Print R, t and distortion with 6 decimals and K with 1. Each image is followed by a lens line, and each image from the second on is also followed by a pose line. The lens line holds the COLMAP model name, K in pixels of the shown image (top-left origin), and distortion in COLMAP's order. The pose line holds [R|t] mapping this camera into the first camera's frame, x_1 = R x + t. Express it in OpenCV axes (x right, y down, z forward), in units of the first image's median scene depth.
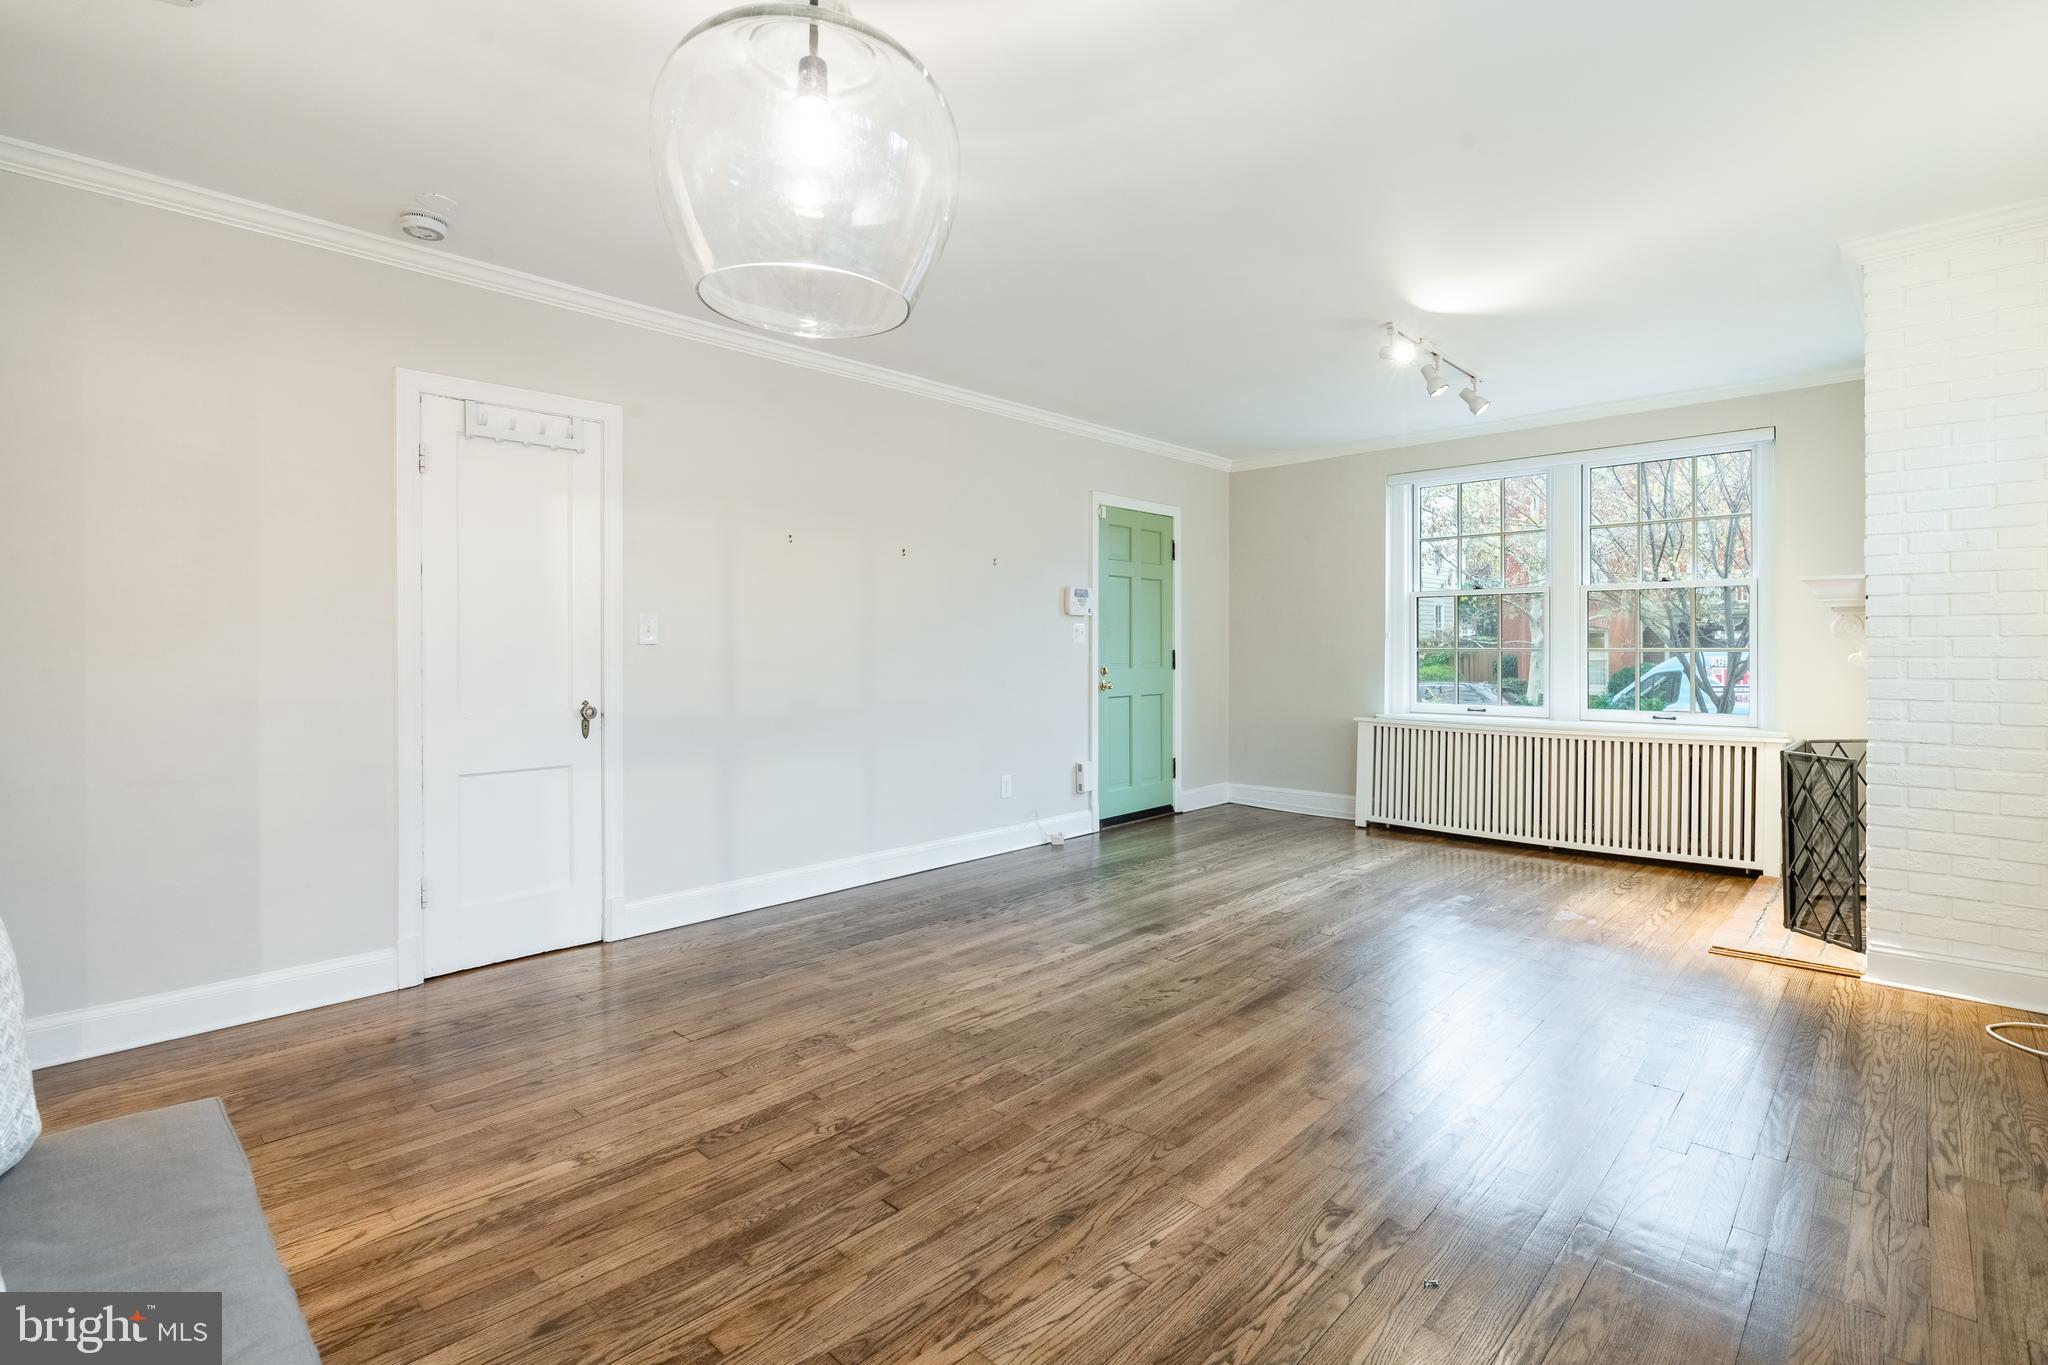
lens RADIAL K [[940.2, 0, 1026.3], [0, 940.2, 672.7], [0, 0, 1]] dist [-0.002189, -0.000278]
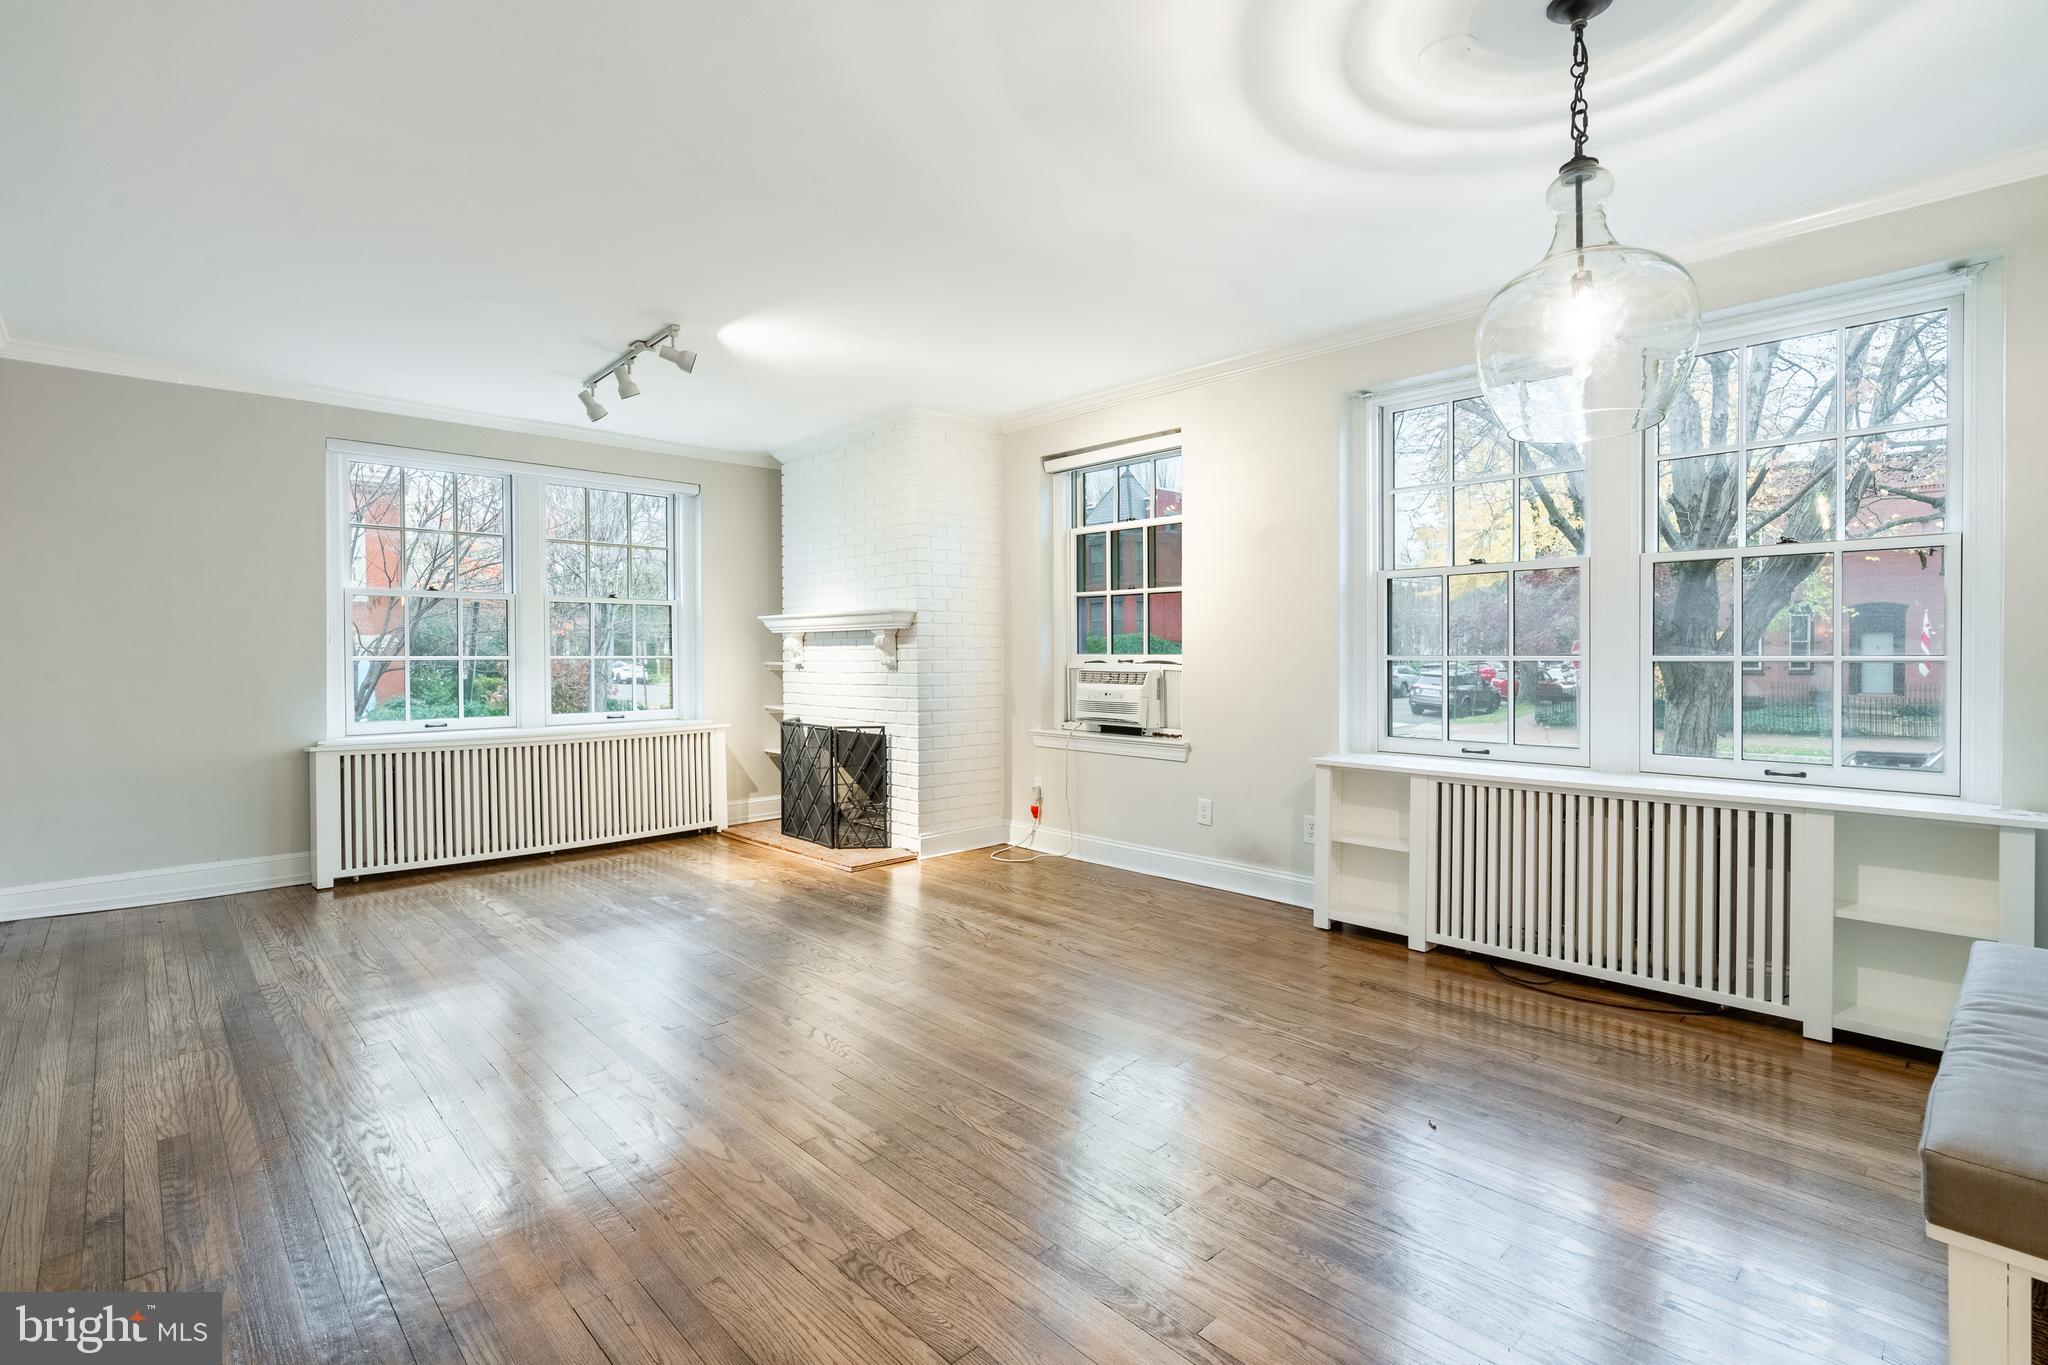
lens RADIAL K [[940.2, 0, 1030.3], [0, 940.2, 680.4], [0, 0, 1]] dist [-0.002189, -0.000278]
pose [[0.055174, -0.026972, 0.998112, -0.471782], [0.028967, 0.999258, 0.025402, -0.011759], [-0.998056, 0.027511, 0.055914, 0.469773]]
